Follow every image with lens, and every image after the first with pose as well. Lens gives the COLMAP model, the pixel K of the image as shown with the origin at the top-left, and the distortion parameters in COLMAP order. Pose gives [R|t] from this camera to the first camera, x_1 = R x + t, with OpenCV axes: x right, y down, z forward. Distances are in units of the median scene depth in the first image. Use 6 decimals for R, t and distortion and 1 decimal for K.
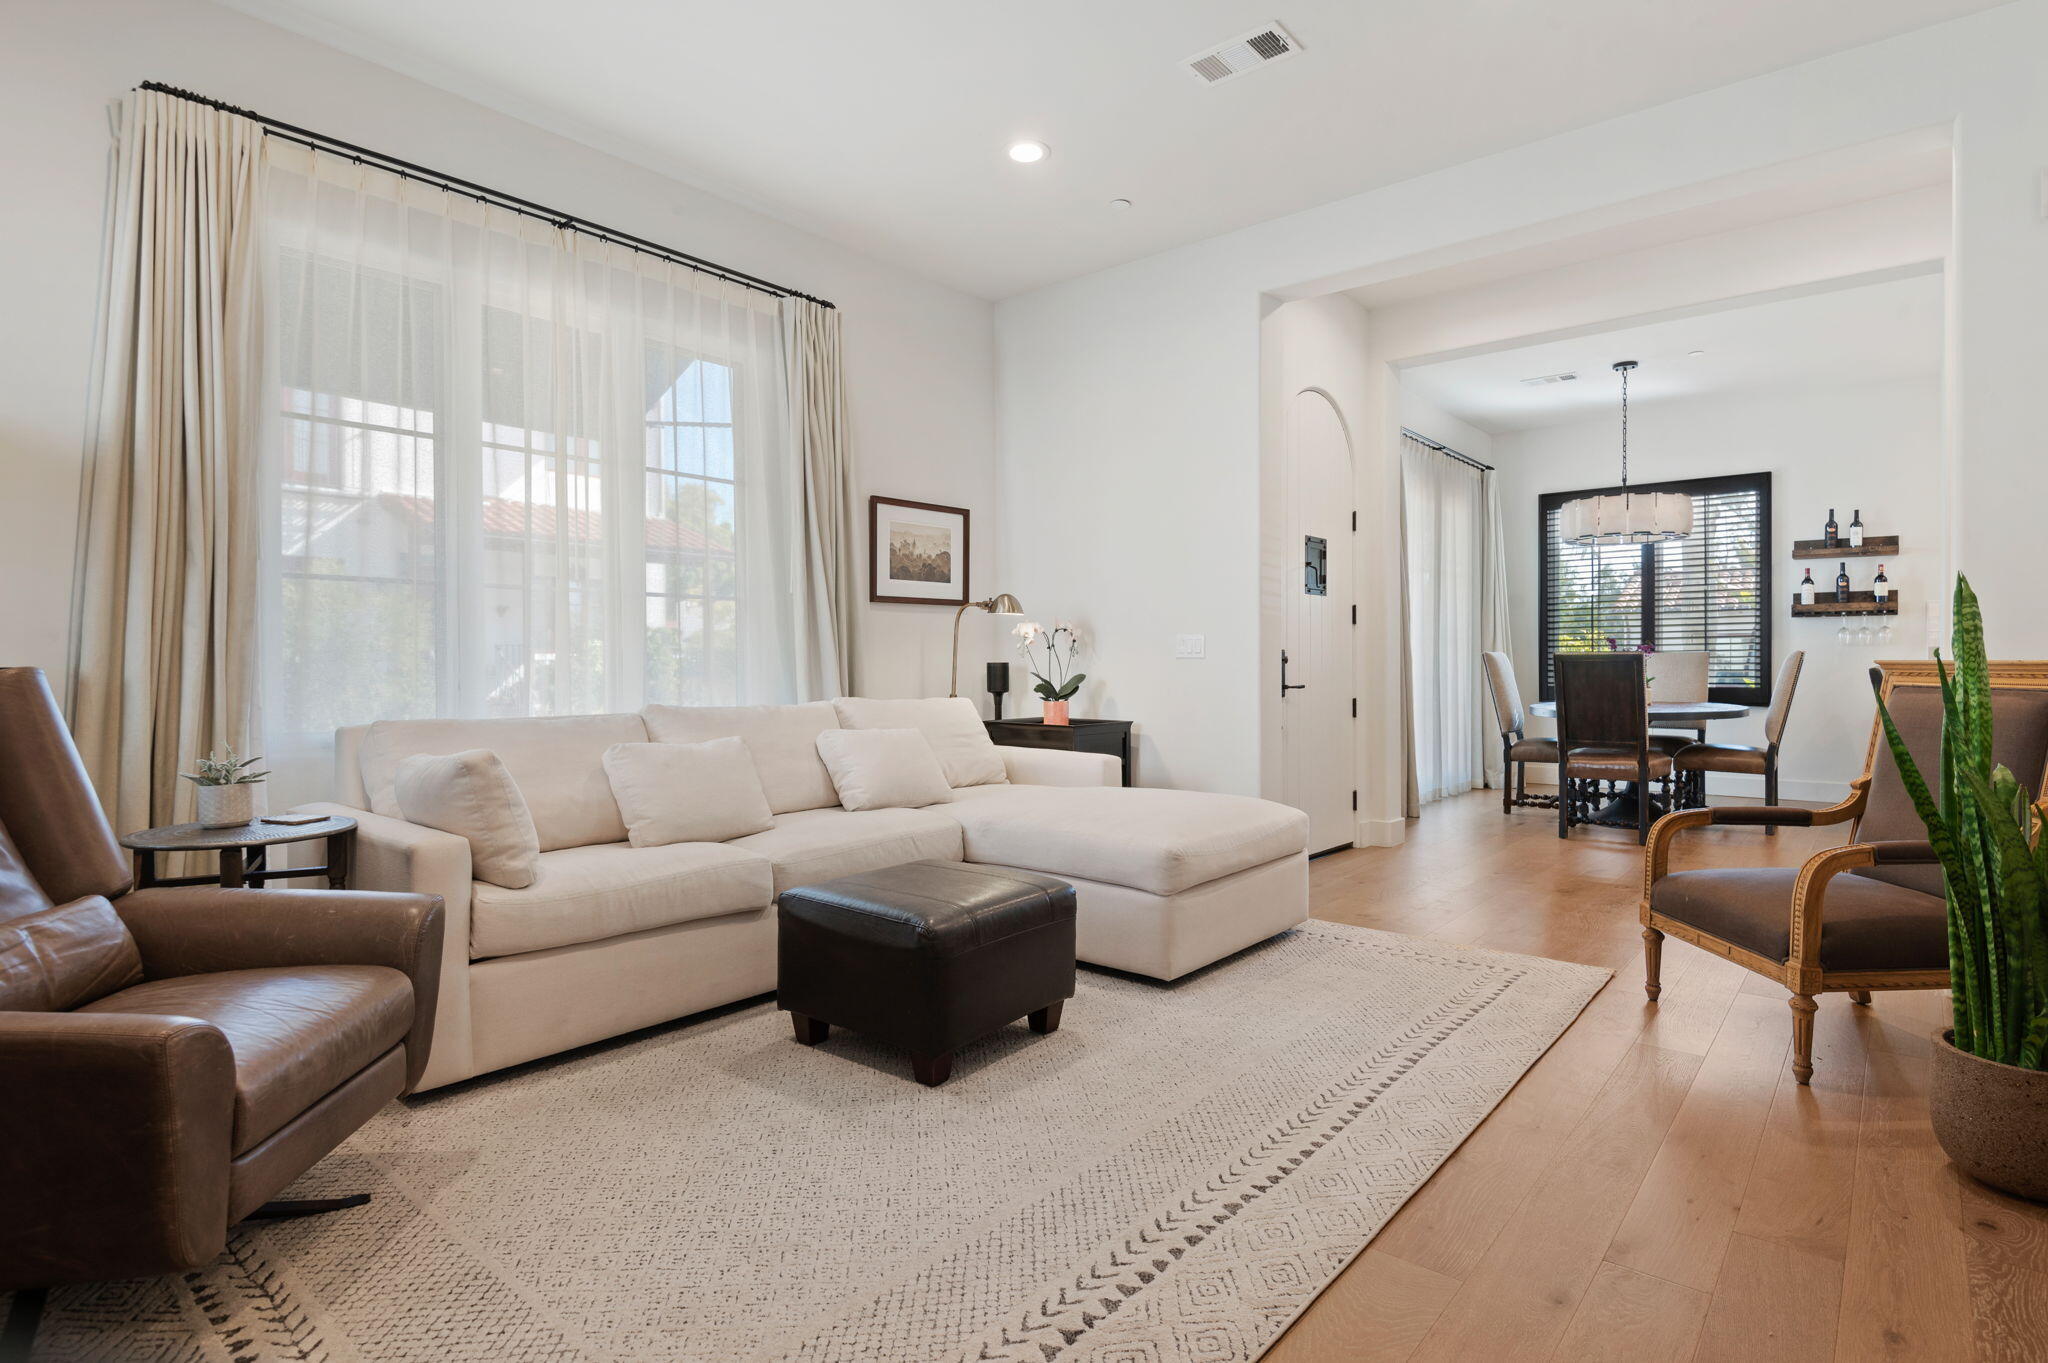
lens RADIAL K [[1057.7, 0, 1050.3], [0, 1057.7, 678.6], [0, 0, 1]] dist [-0.002164, -0.000751]
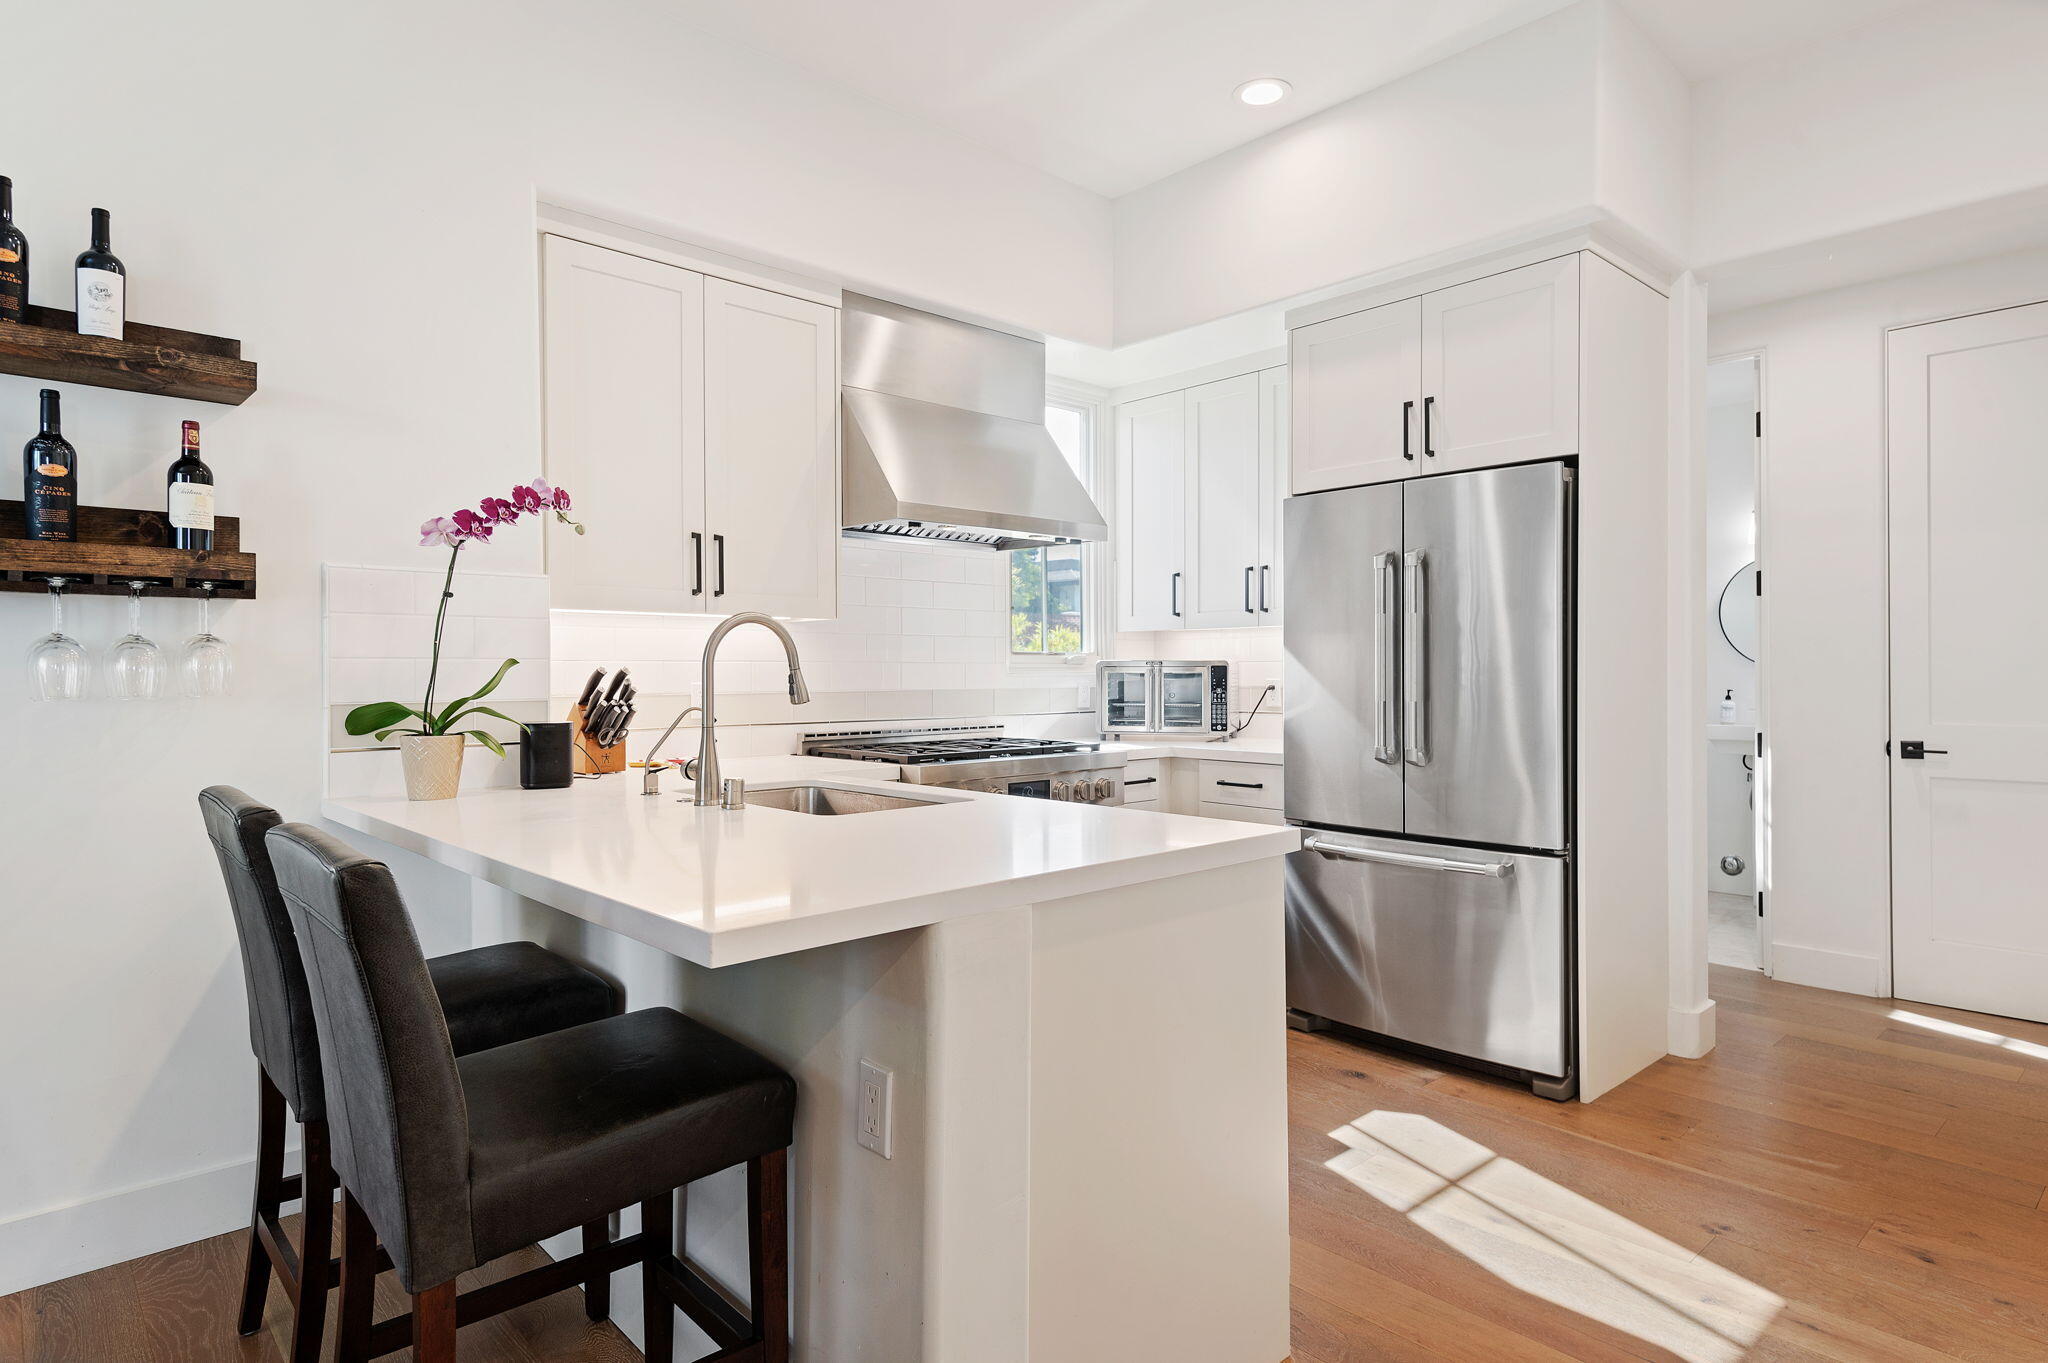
lens RADIAL K [[1113.6, 0, 1025.7], [0, 1113.6, 670.0], [0, 0, 1]] dist [0.030259, -0.018656]
pose [[0.134107, 0.002157, 0.990965, 0.505396], [0.016596, 0.999853, -0.004423, -0.034511], [-0.990828, 0.017039, 0.134051, 0.724439]]
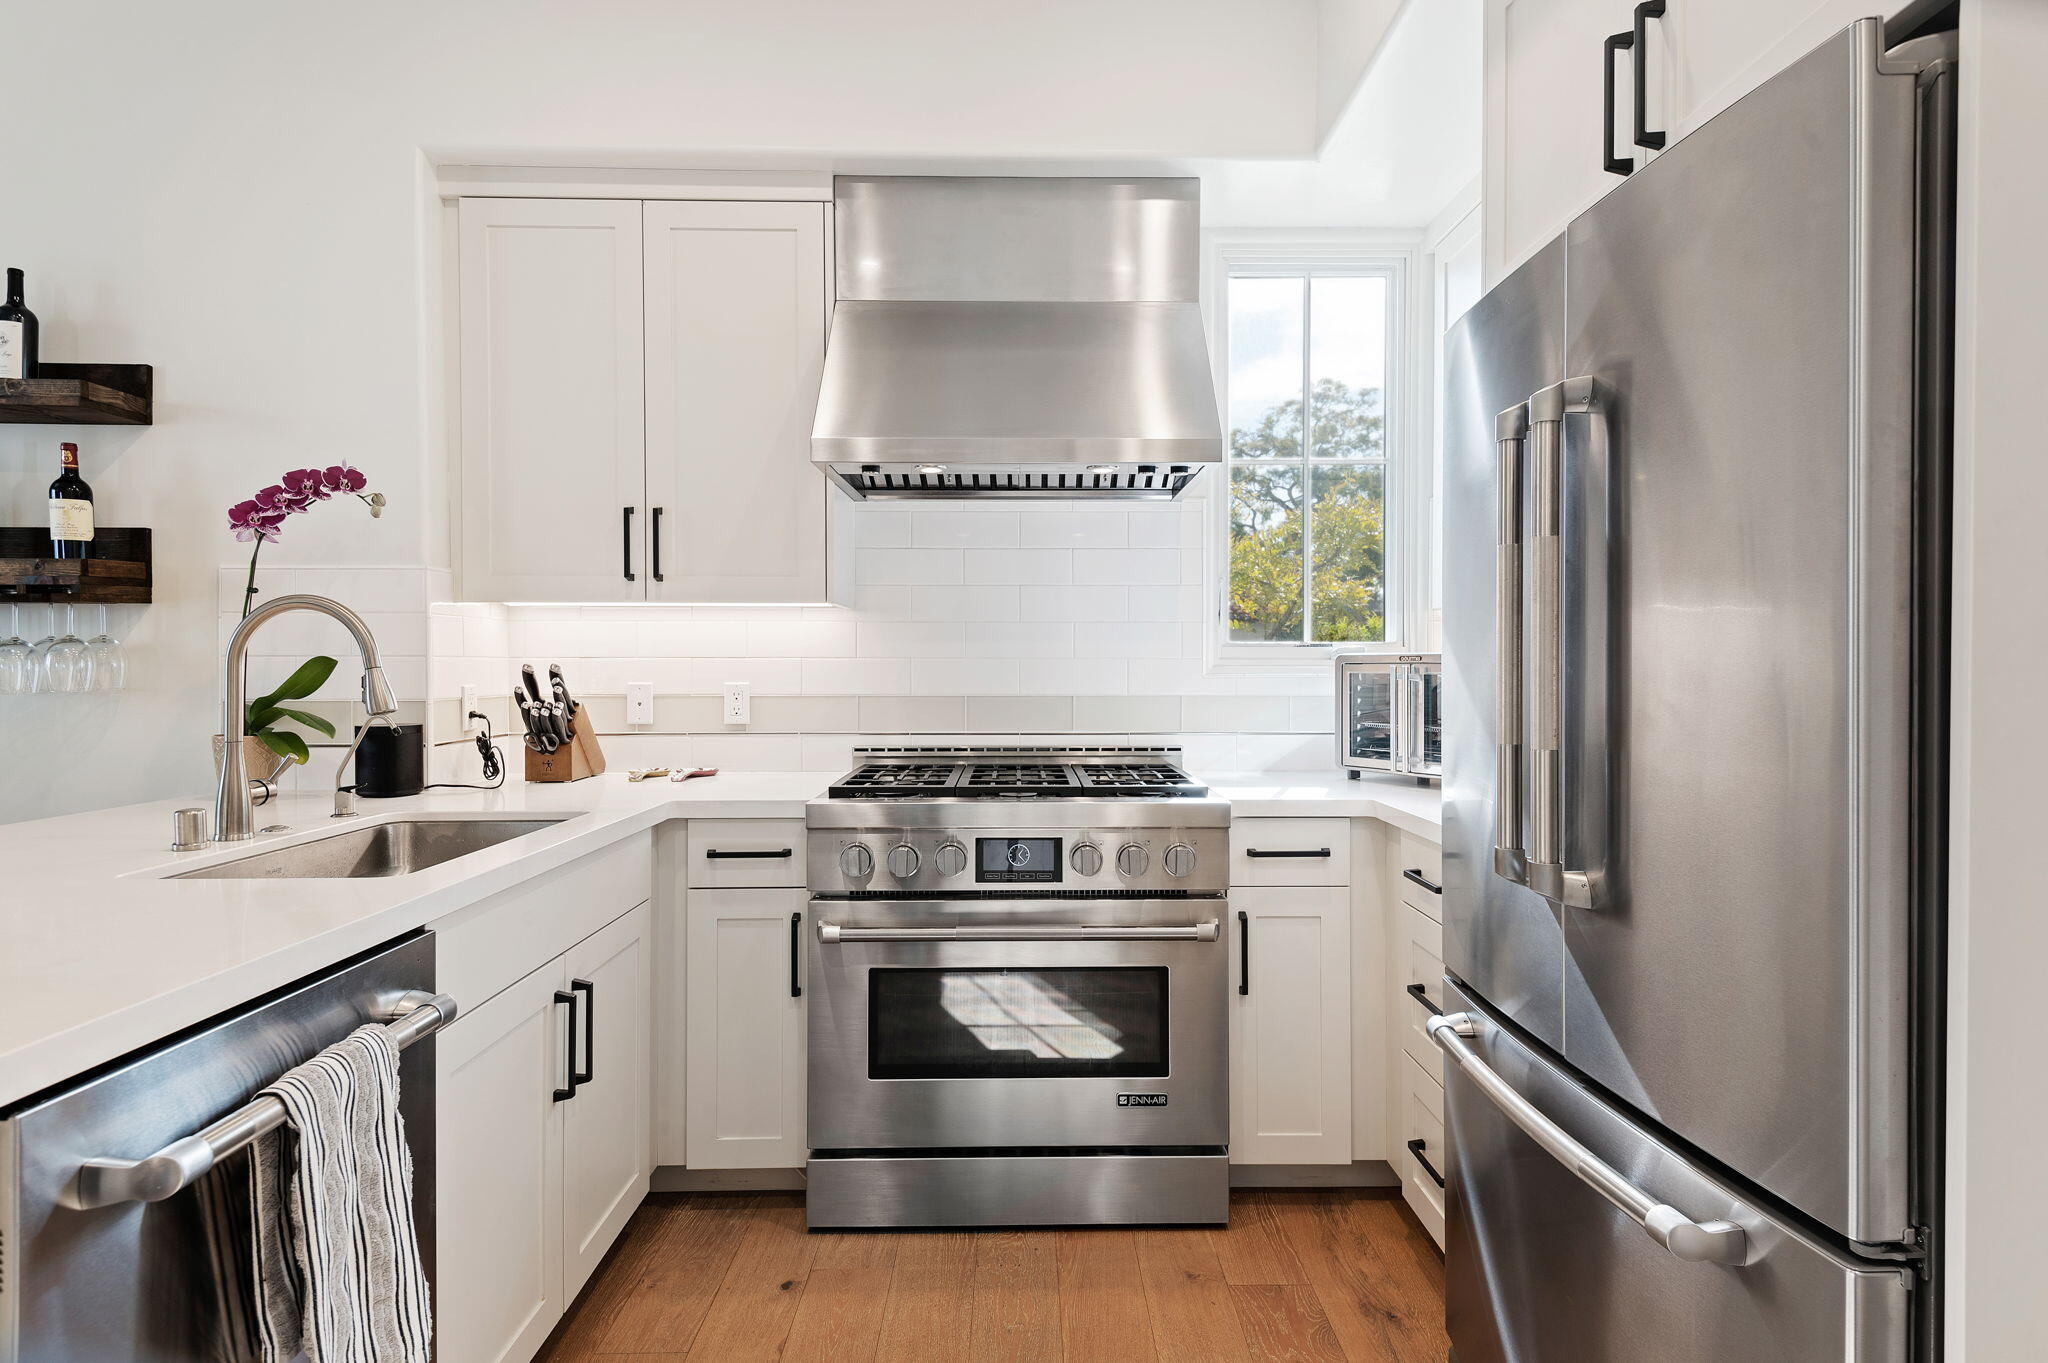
lens RADIAL K [[1074.7, 0, 1024.0], [0, 1074.7, 681.5], [0, 0, 1]] dist [0.029567, -0.020433]
pose [[0.755902, -0.006591, 0.654652, 0.780554], [0.007669, 0.999970, 0.001213, -0.033608], [-0.654640, 0.004104, 0.755929, 0.553917]]
